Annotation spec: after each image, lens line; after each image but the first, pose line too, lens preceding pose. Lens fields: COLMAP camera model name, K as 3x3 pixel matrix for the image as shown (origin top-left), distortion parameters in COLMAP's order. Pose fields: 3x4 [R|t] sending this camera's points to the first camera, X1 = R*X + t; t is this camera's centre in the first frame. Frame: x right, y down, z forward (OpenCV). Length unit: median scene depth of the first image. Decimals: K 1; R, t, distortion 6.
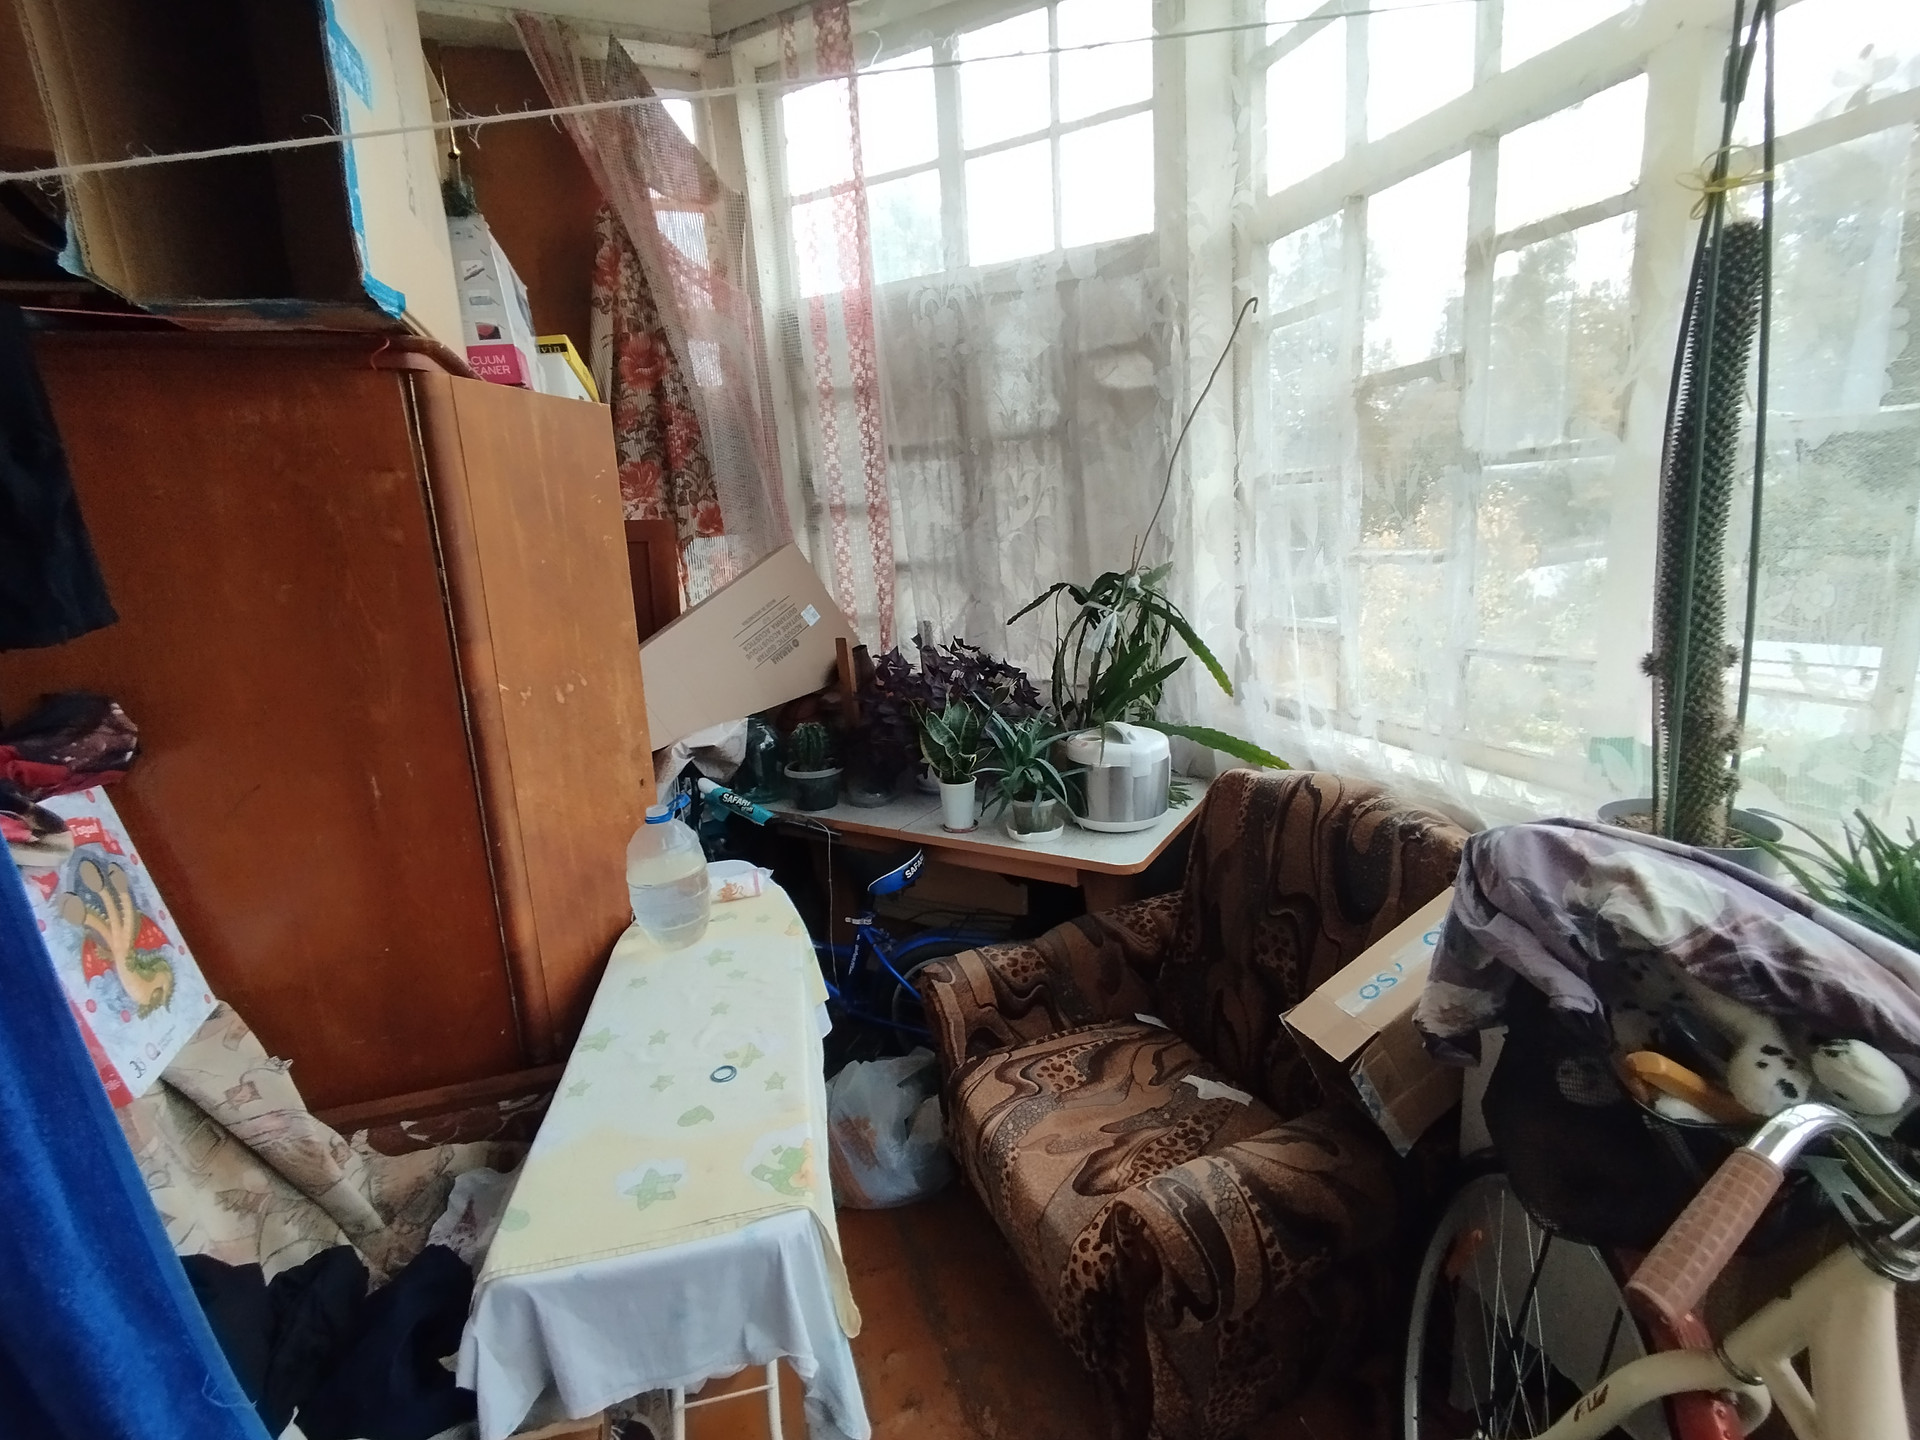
lens RADIAL K [[884.2, 0, 946.0], [0, 884.2, 719.3], [0, 0, 1]] dist [0.012919, -0.009776]
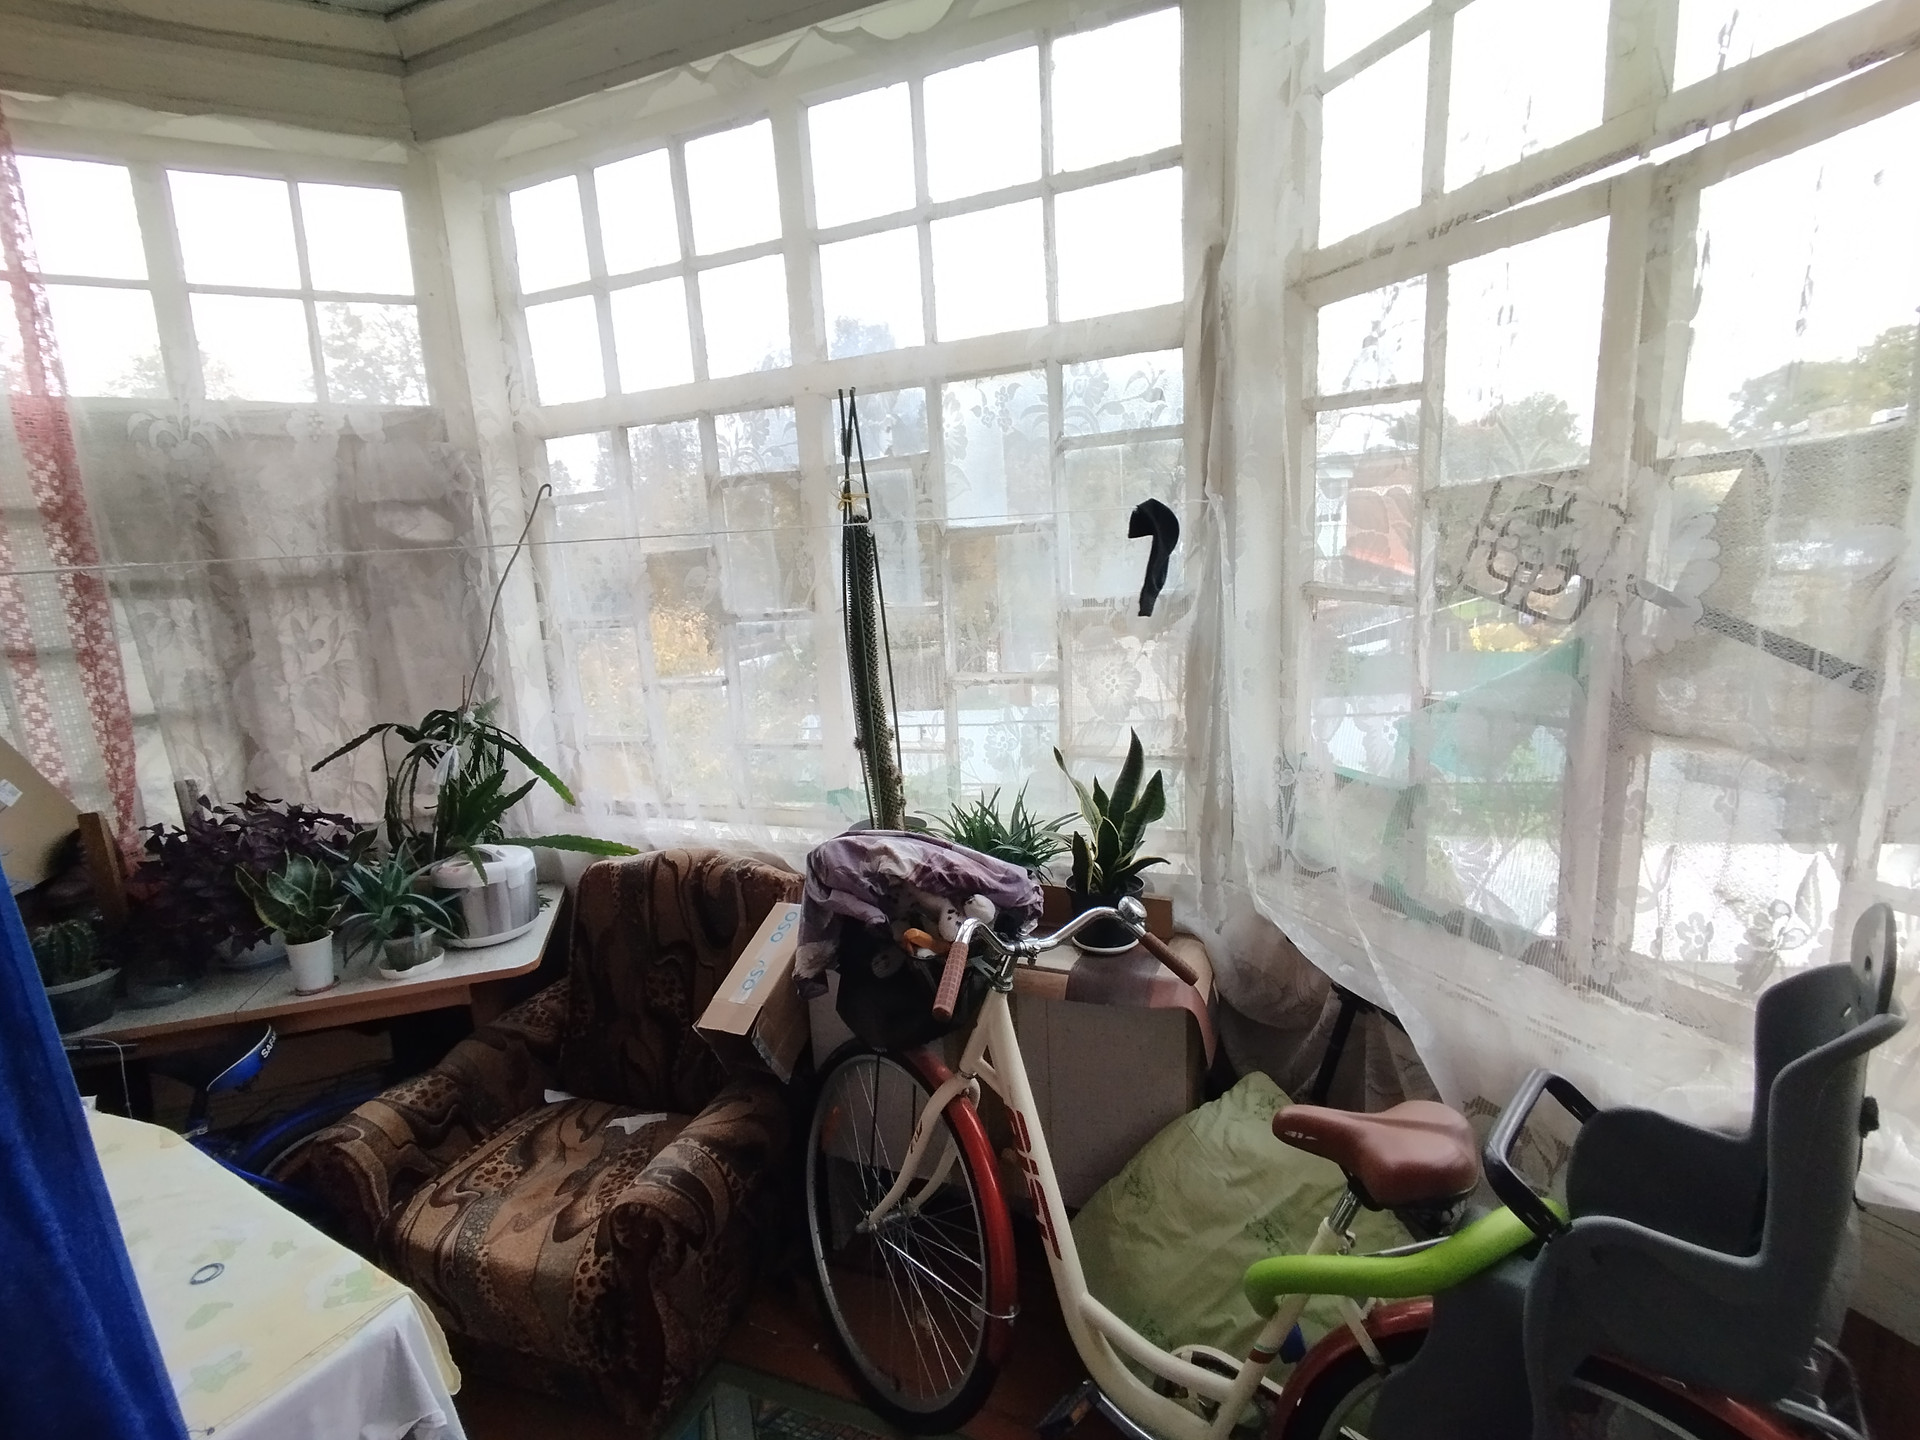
lens RADIAL K [[884.2, 0, 946.0], [0, 884.2, 719.3], [0, 0, 1]] dist [0.012919, -0.009776]
pose [[0.667320, -0.089296, 0.739398, -0.247512], [0.176550, 0.983455, -0.040568, -0.003728], [-0.723542, 0.157613, 0.672045, -0.203899]]
